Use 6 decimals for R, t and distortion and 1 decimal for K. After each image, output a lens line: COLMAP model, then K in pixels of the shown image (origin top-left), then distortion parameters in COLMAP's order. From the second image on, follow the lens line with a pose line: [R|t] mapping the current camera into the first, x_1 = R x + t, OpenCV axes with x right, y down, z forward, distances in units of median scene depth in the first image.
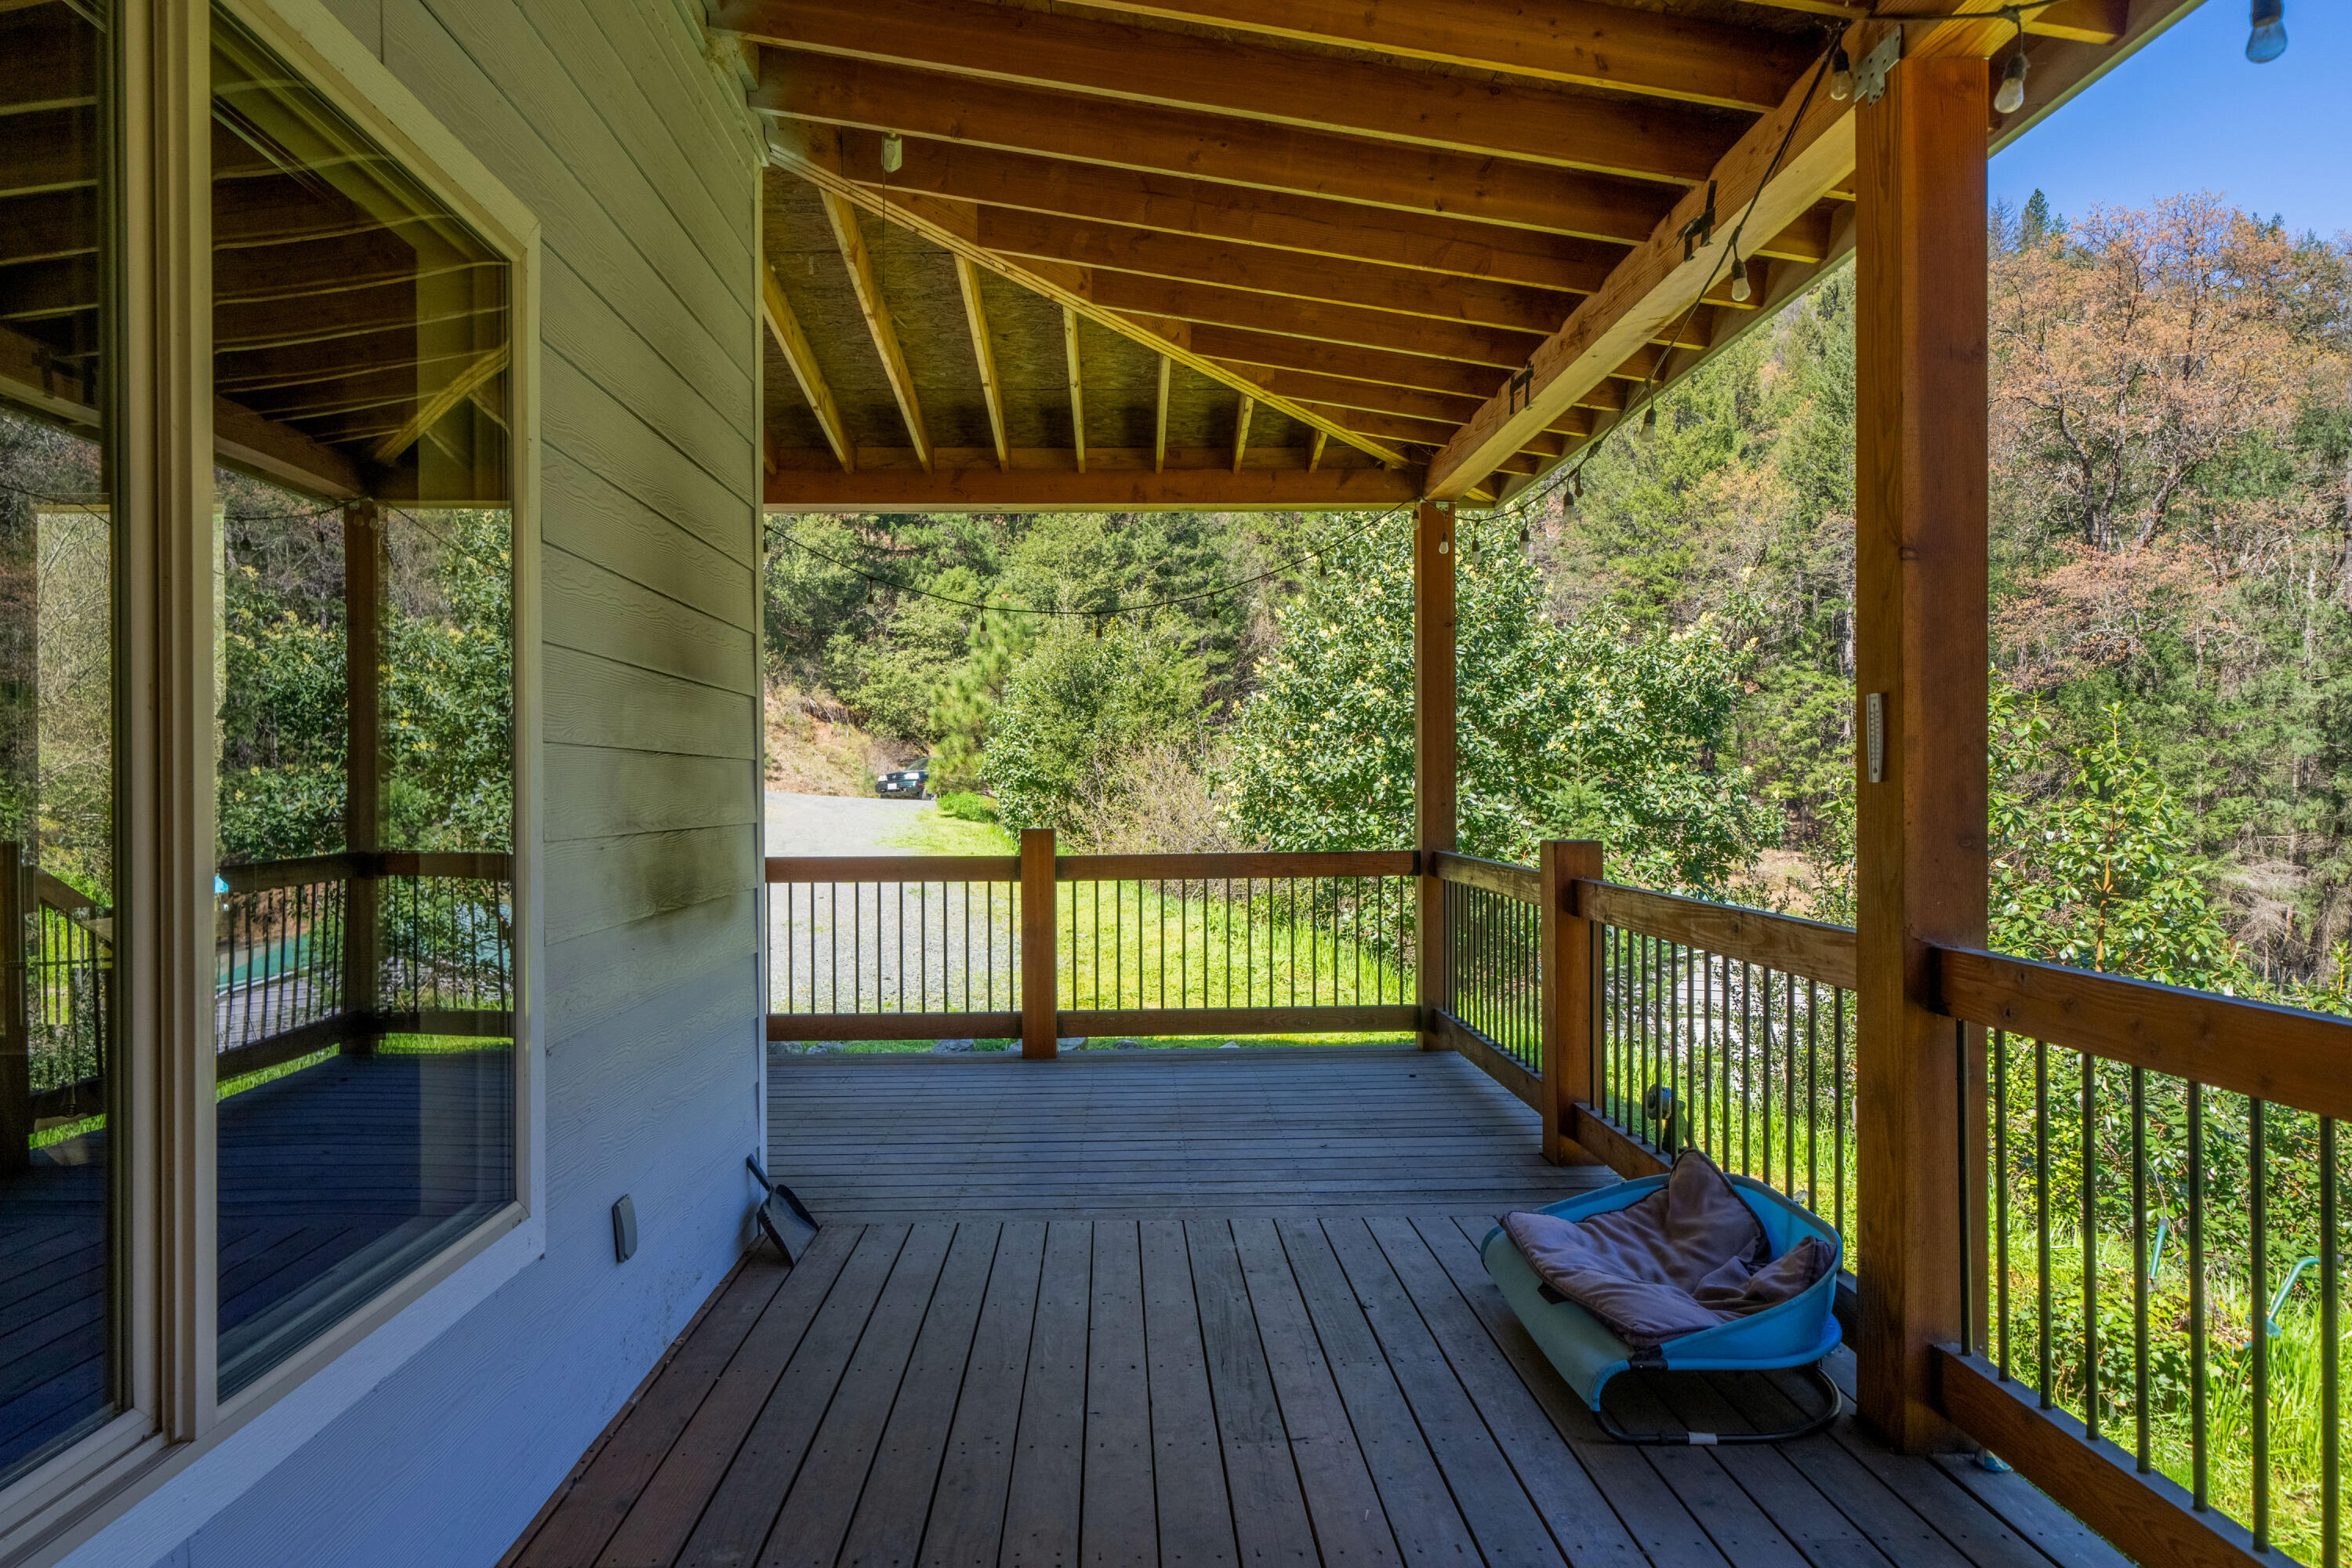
lens RADIAL K [[1211.7, 0, 1130.8], [0, 1211.7, 789.0], [0, 0, 1]] dist [-0.005109, 0.000920]
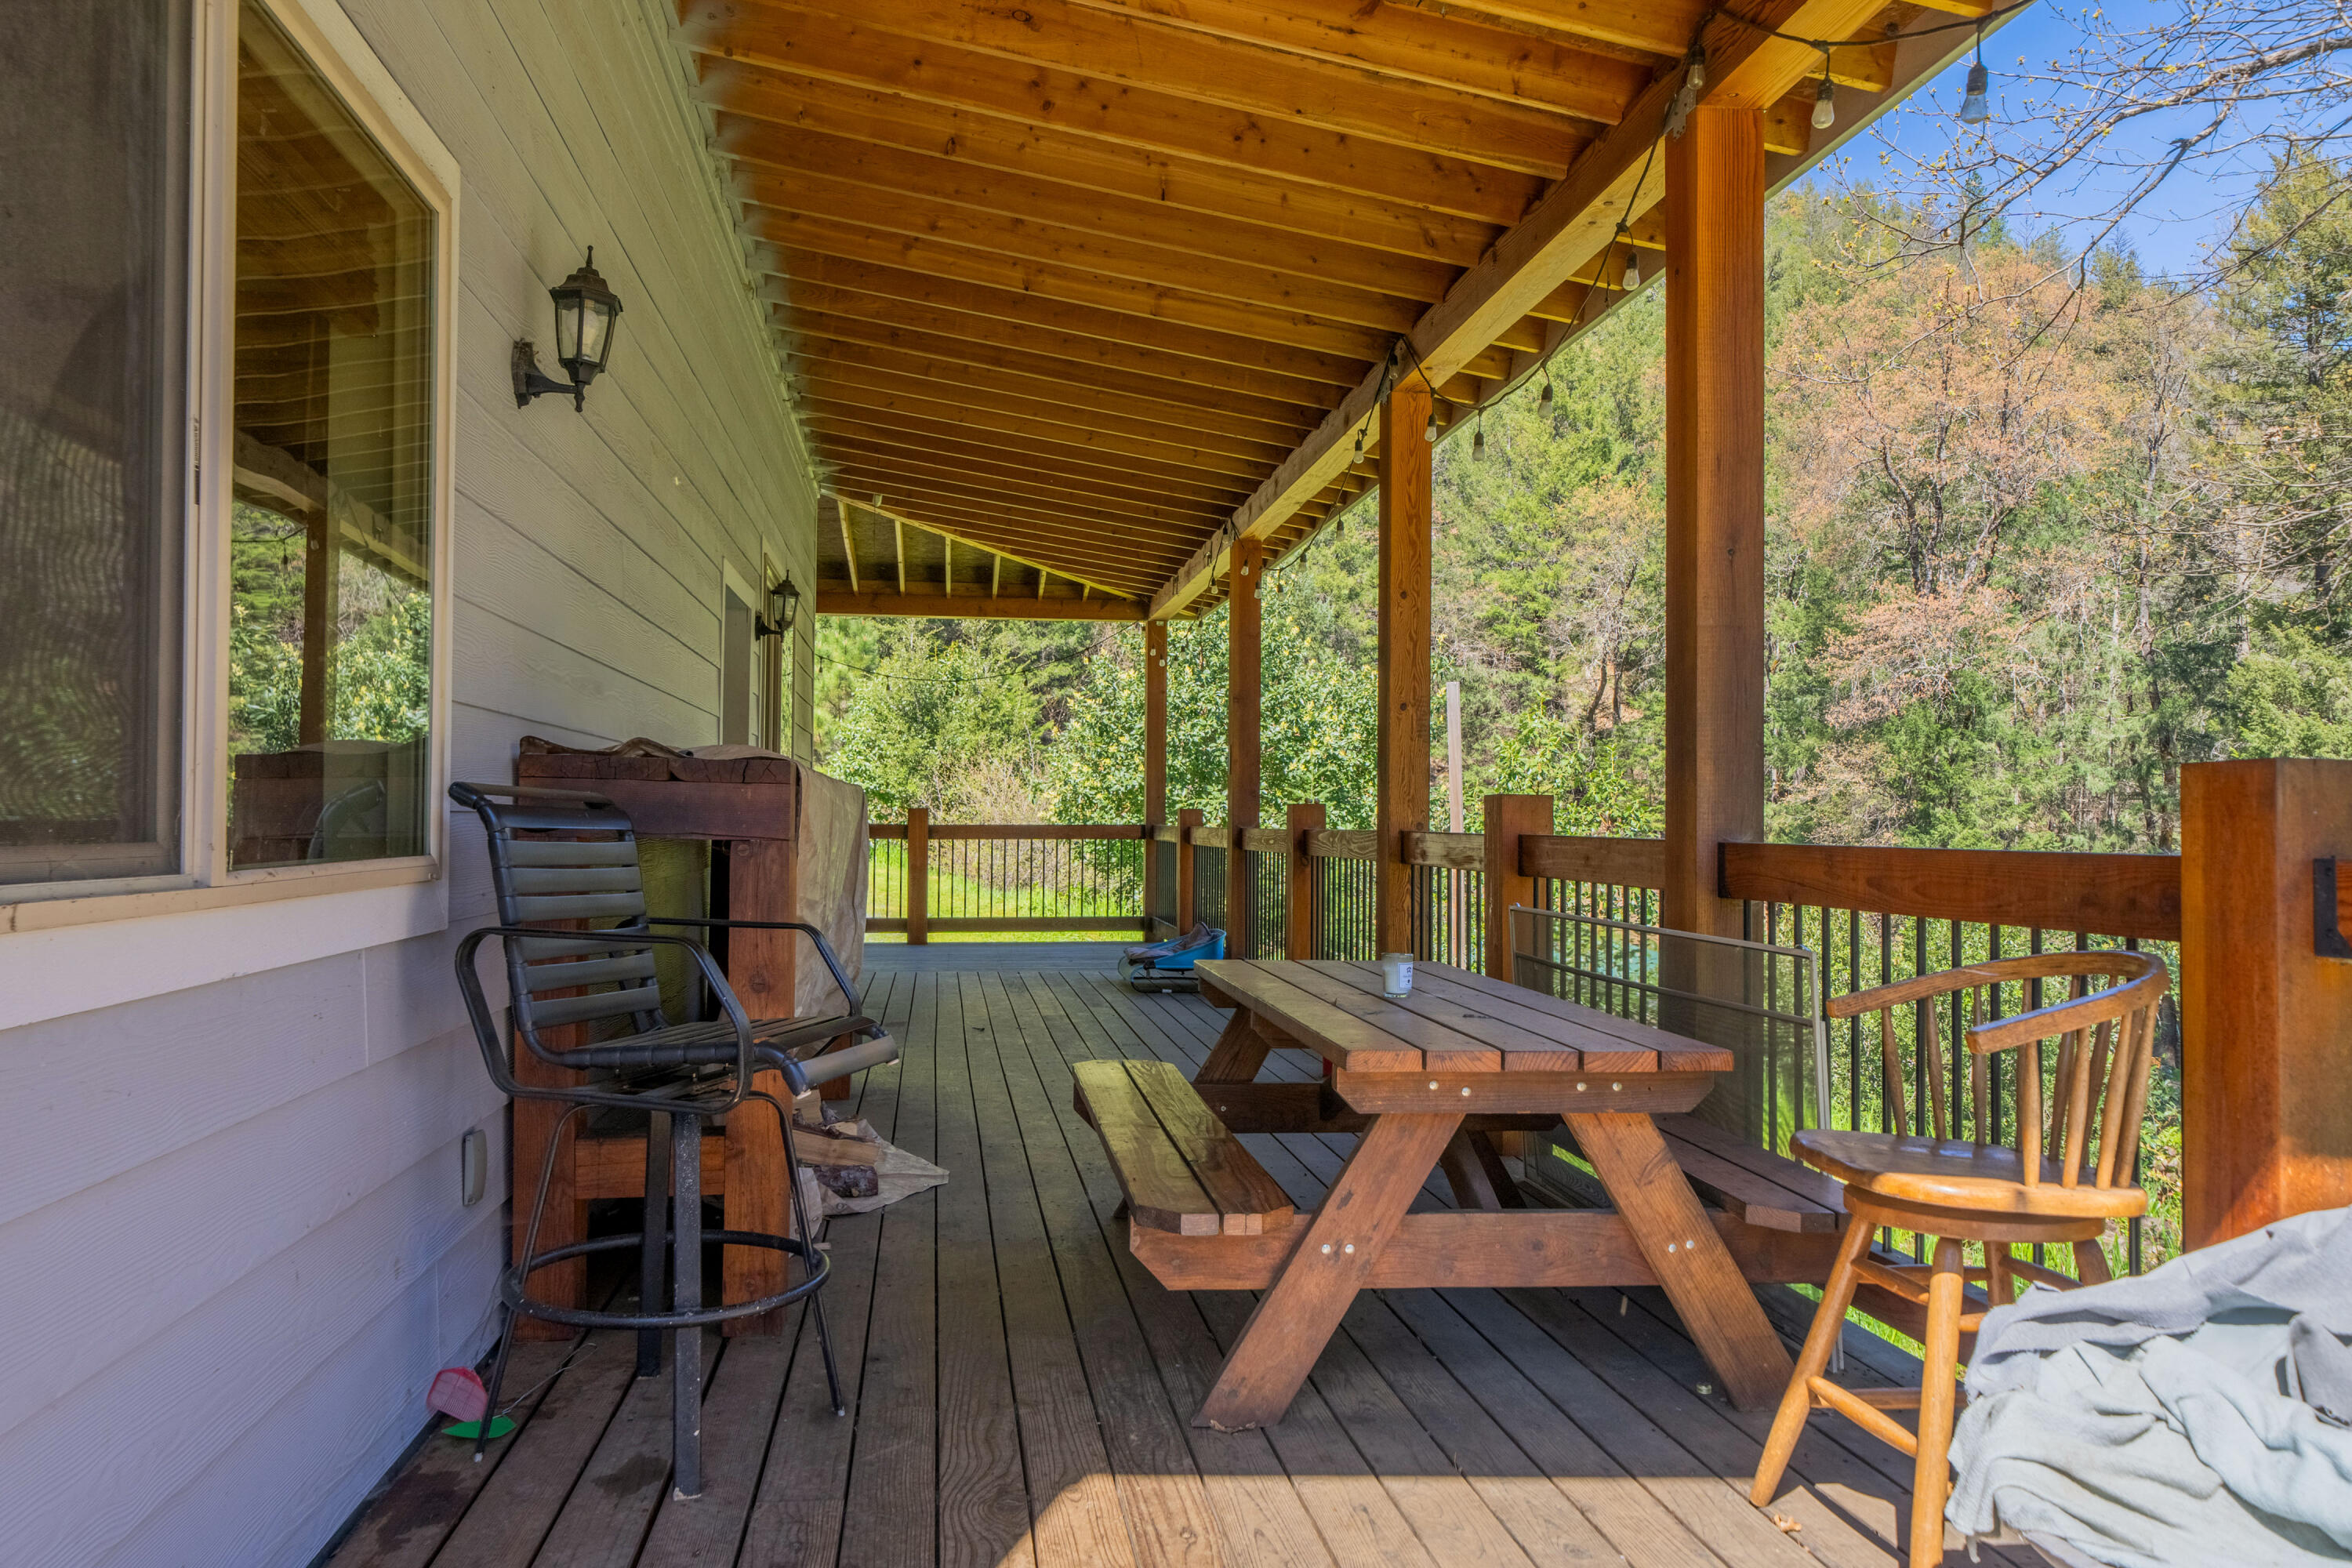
lens RADIAL K [[1581.4, 0, 1115.0], [0, 1581.4, 792.5], [0, 0, 1]] dist [-0.001922, -0.000435]
pose [[0.995100, 0.016652, 0.097466, -0.007228], [-0.014799, 0.999696, -0.019703, 0.018079], [-0.097765, 0.018164, 0.995044, -0.429391]]
